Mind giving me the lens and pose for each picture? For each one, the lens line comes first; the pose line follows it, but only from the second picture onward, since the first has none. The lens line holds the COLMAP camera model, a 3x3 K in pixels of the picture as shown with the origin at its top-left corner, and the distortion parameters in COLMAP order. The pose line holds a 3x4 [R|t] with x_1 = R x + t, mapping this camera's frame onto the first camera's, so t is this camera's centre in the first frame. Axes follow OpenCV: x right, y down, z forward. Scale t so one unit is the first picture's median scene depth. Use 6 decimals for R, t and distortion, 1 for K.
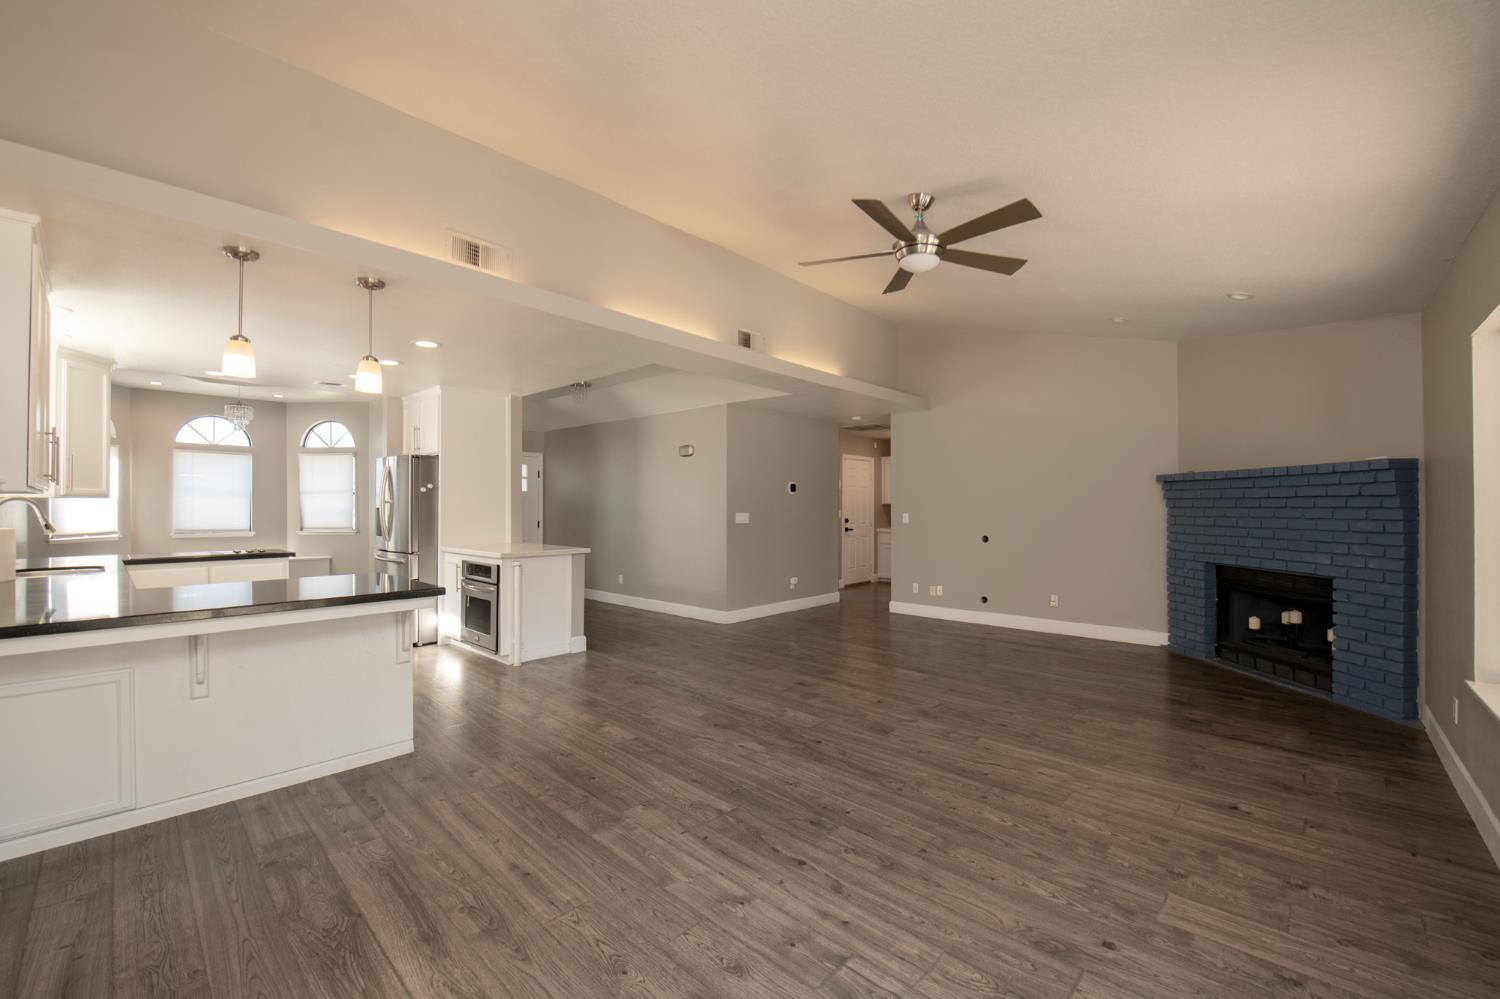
lens RADIAL K [[603.8, 0, 747.3], [0, 603.8, 509.4], [0, 0, 1]] dist [-0.002194, -0.000262]
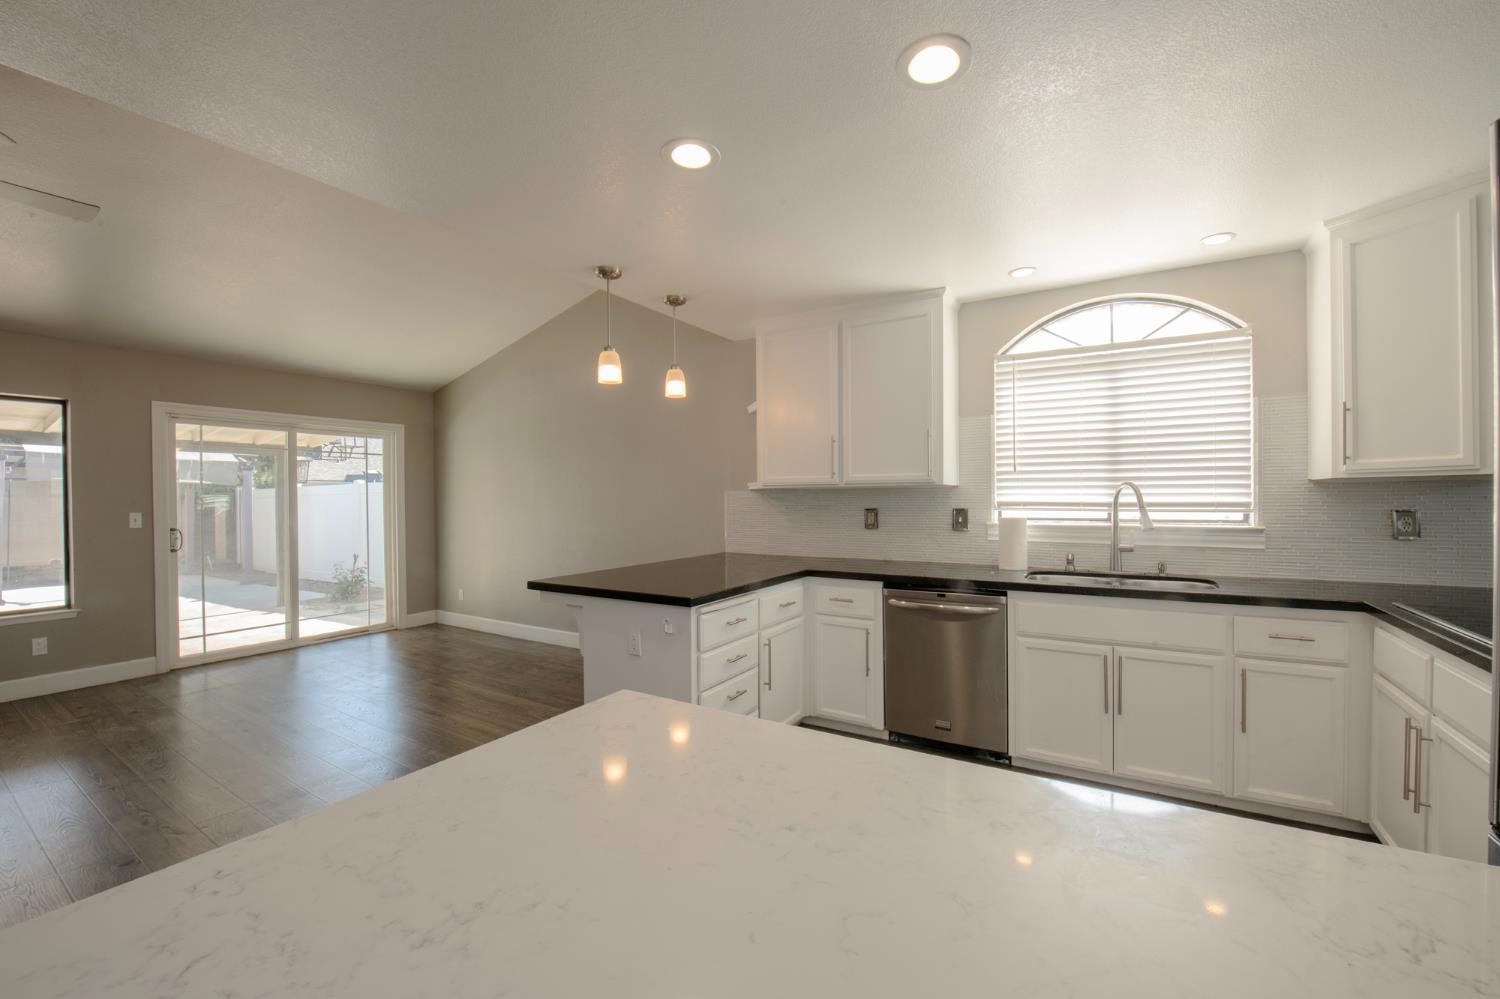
lens RADIAL K [[616.3, 0, 750.0], [0, 616.3, 499.5], [0, 0, 1]] dist [-0.003629, -0.000607]
pose [[-0.981848, 0.009782, -0.189415, -0.417628], [0.007890, 0.999911, 0.010744, -0.009340], [0.189504, 0.009055, -0.981838, 1.302597]]
